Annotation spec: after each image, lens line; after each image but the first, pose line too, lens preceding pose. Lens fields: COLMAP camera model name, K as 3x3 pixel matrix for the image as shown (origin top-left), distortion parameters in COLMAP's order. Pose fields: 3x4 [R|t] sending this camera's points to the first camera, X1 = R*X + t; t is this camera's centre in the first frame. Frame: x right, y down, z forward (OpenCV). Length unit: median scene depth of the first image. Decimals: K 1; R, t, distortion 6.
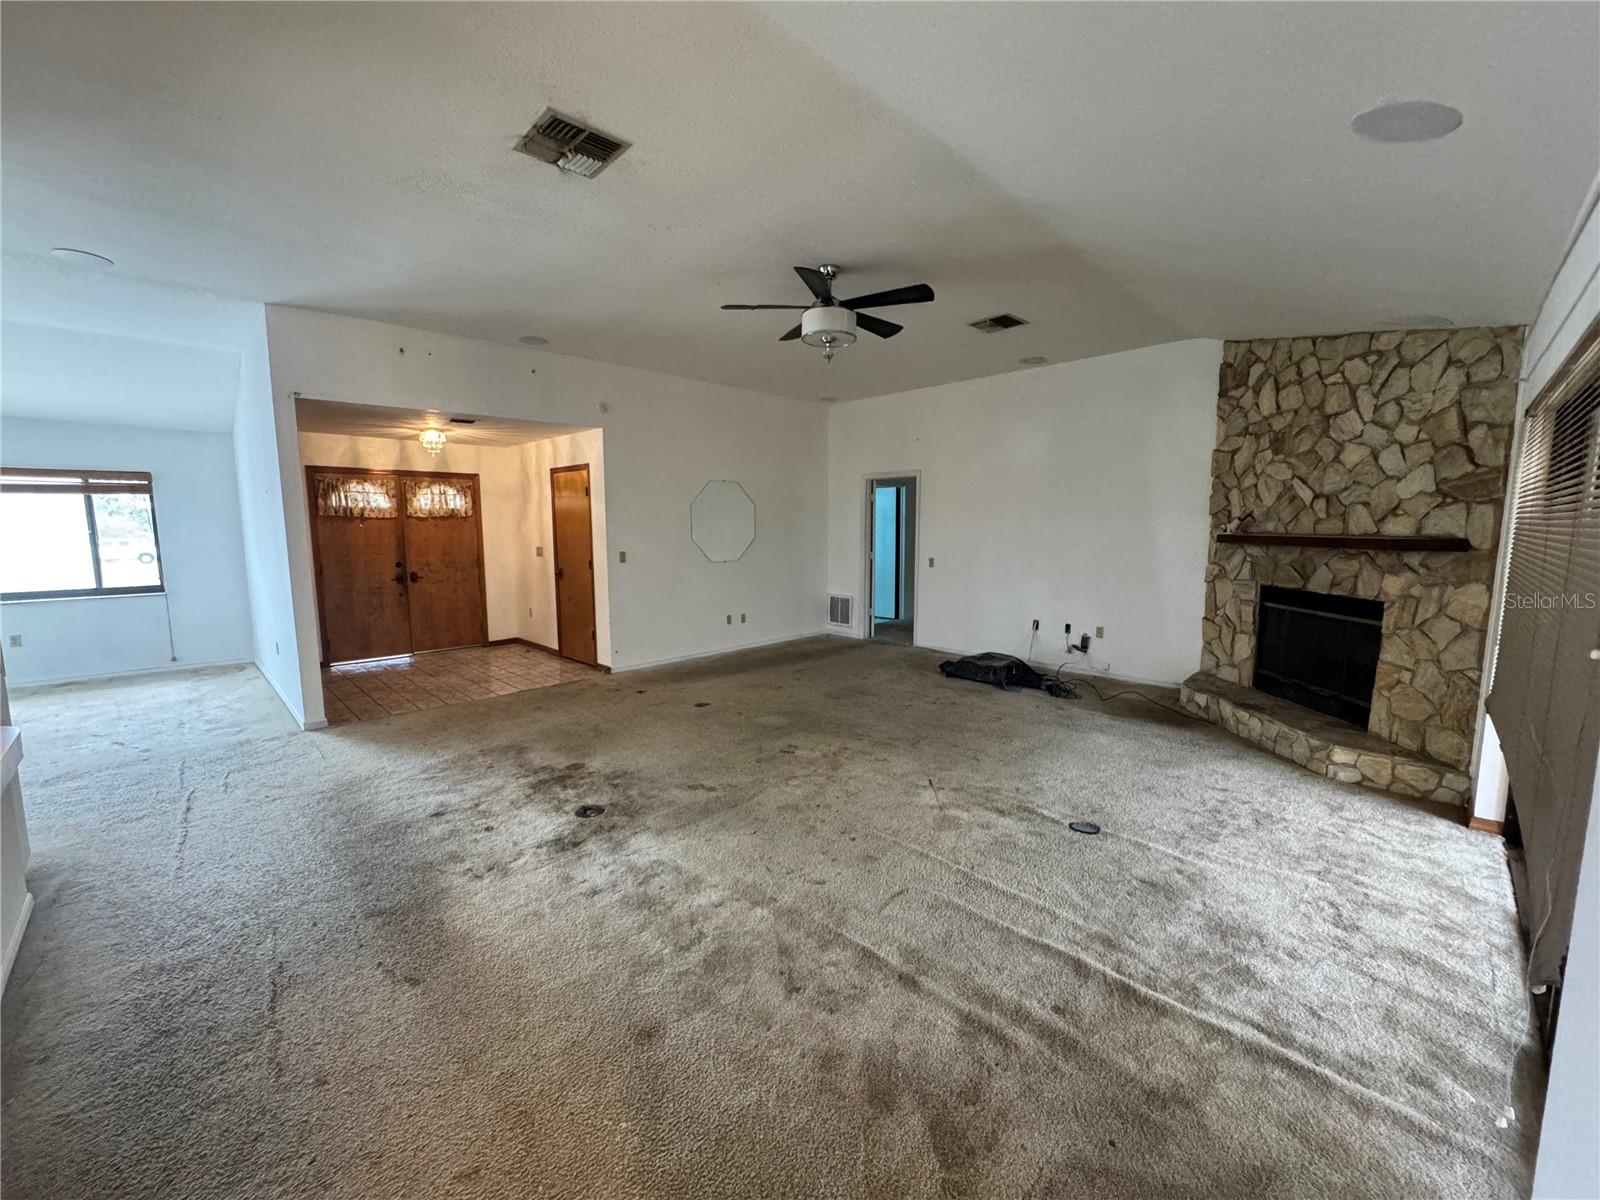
lens RADIAL K [[640.0, 0, 799.8], [0, 640.0, 598.9], [0, 0, 1]] dist [-0.003908, -0.000299]
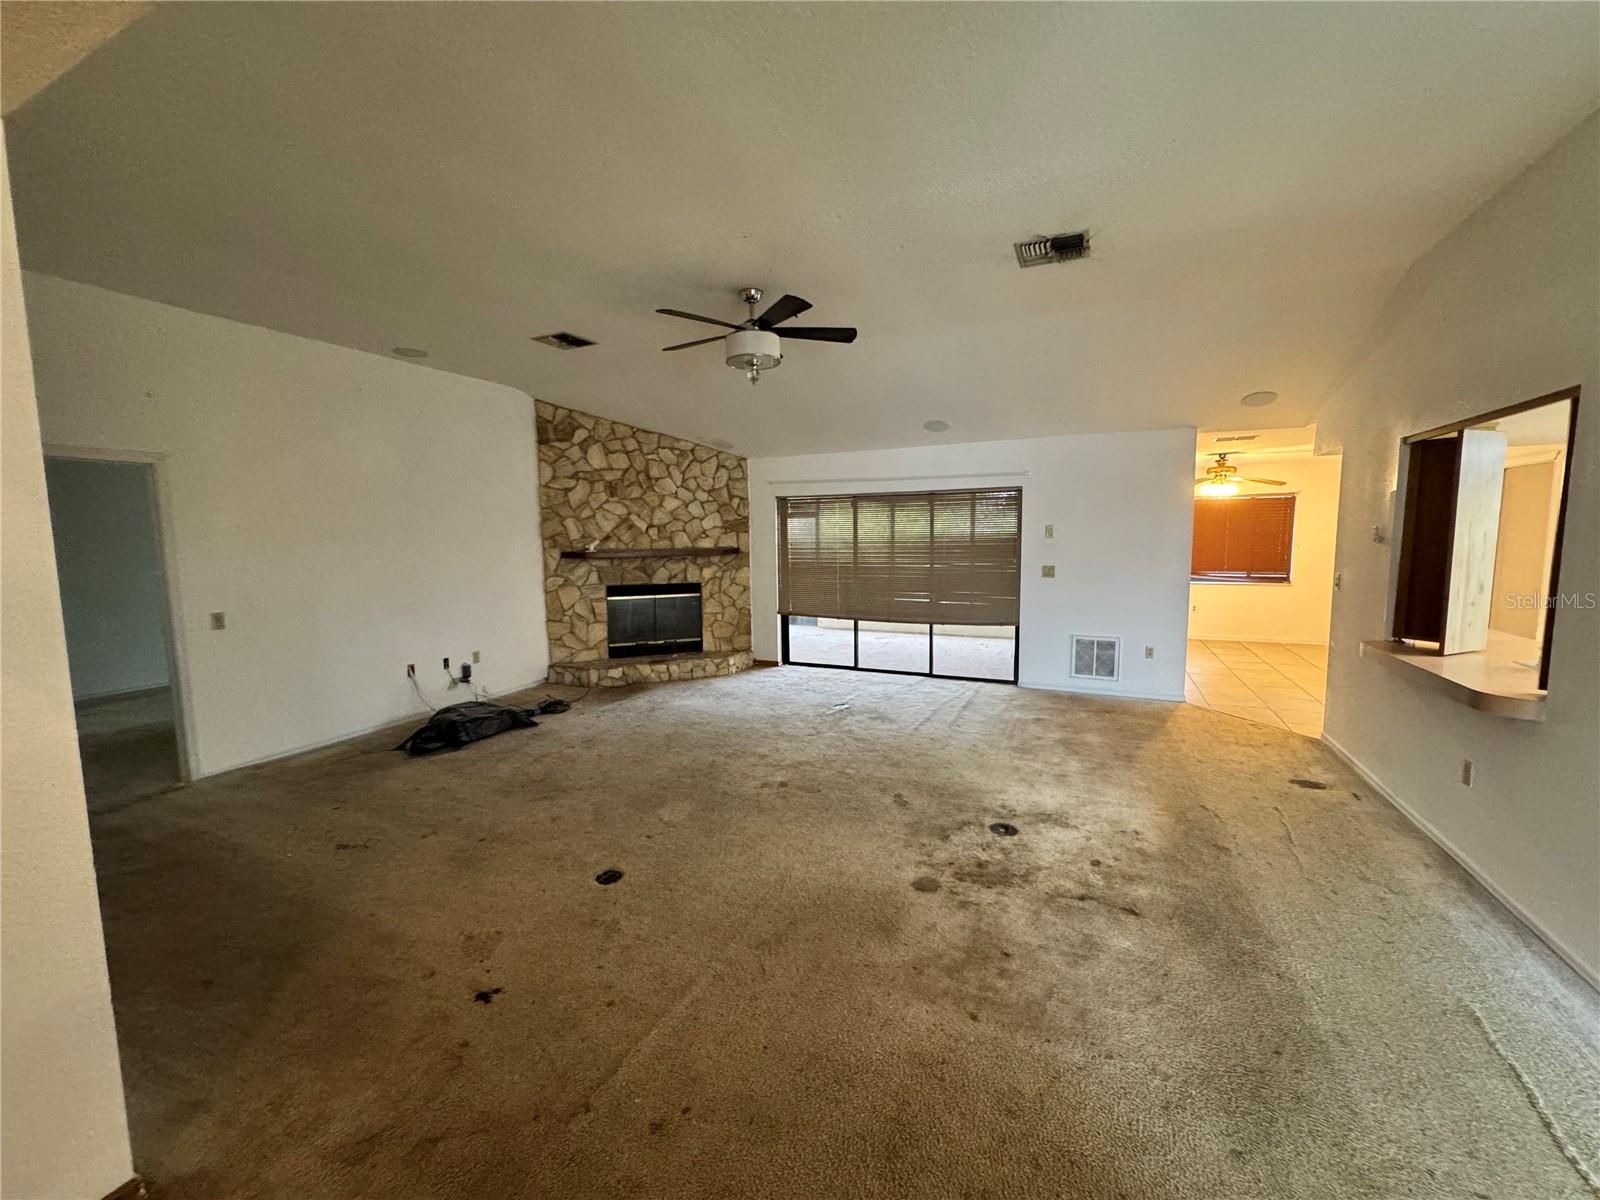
lens RADIAL K [[640.0, 0, 797.7], [0, 640.0, 600.2], [0, 0, 1]] dist [-0.003908, -0.000299]
pose [[-0.352357, -0.088501, 0.931672, -0.938754], [0.124261, 0.982280, 0.140304, -0.169112], [-0.927579, 0.165208, -0.335116, 1.323054]]
